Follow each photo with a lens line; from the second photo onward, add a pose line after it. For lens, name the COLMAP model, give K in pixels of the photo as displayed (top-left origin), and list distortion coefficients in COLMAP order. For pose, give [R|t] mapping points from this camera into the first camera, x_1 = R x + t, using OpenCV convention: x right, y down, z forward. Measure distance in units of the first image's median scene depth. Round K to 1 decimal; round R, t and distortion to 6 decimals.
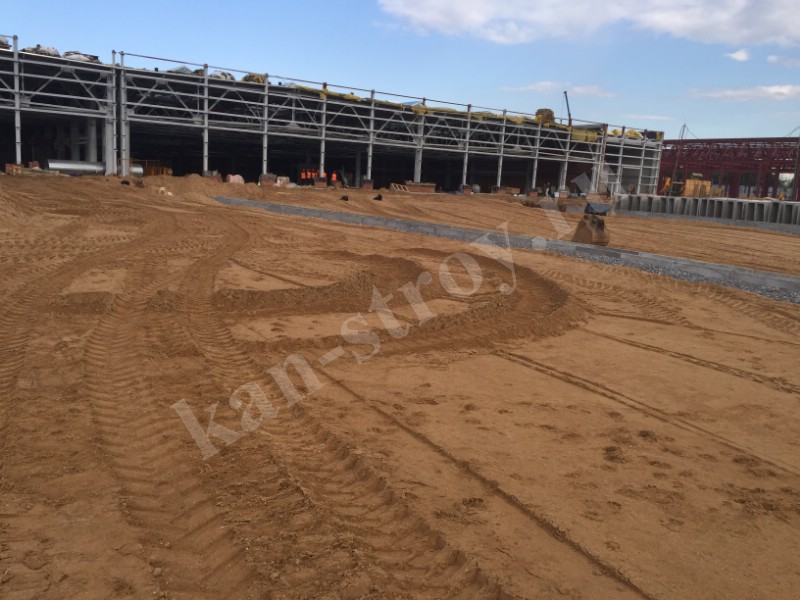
lens RADIAL K [[685.6, 0, 405.3], [0, 685.6, 302.7], [0, 0, 1]] dist [0.076828, -0.102600]
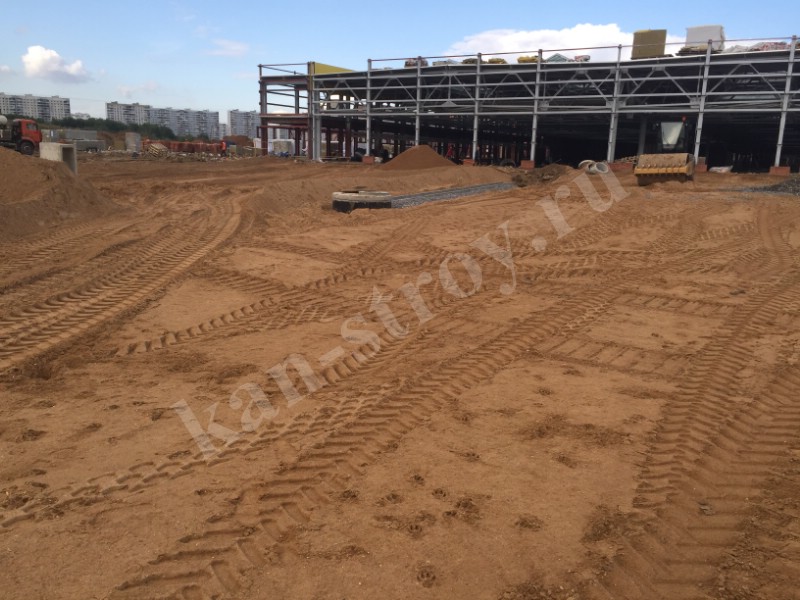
lens RADIAL K [[685.6, 0, 407.0], [0, 685.6, 301.4], [0, 0, 1]] dist [0.076828, -0.102600]
pose [[0.343702, 0.157128, -0.925840, 0.711160], [-0.171887, 0.979773, 0.102471, -0.064104], [0.923214, 0.123920, 0.363758, 0.567640]]
